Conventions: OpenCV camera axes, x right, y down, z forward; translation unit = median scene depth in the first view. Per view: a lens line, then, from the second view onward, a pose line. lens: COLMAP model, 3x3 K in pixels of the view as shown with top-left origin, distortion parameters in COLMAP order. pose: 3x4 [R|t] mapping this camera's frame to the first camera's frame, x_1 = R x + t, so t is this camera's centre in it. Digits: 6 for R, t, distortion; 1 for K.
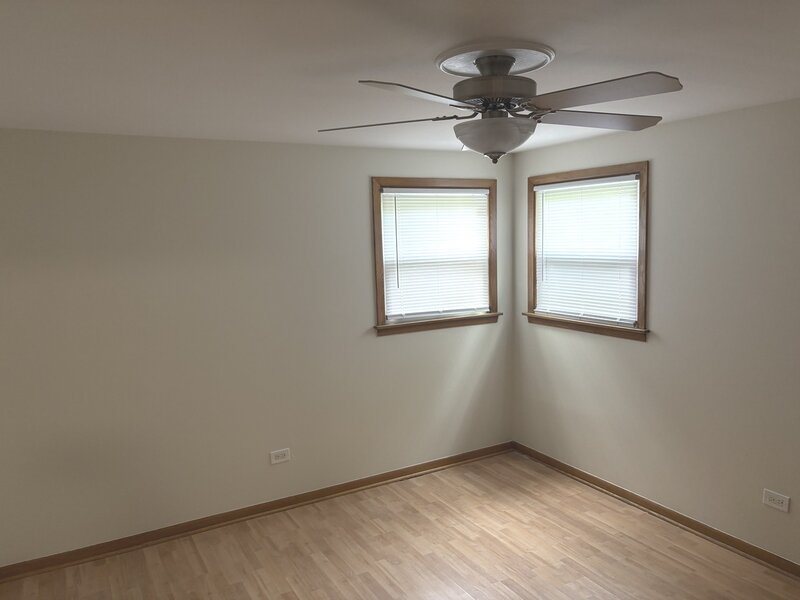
lens RADIAL K [[606.1, 0, 399.5], [0, 606.1, 304.5], [0, 0, 1]] dist [0.039527, -0.041138]
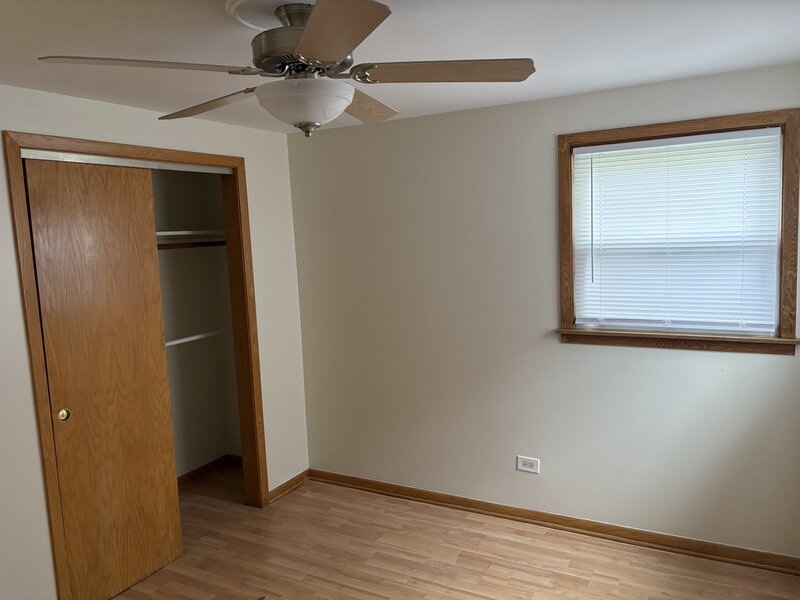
lens RADIAL K [[606.1, 0, 400.3], [0, 606.1, 295.1], [0, 0, 1]] dist [0.039527, -0.041138]
pose [[0.558133, 0.082610, -0.825629, 0.486651], [-0.079012, 0.995801, 0.046224, -0.027220], [0.825981, 0.039436, 0.562317, 0.393721]]
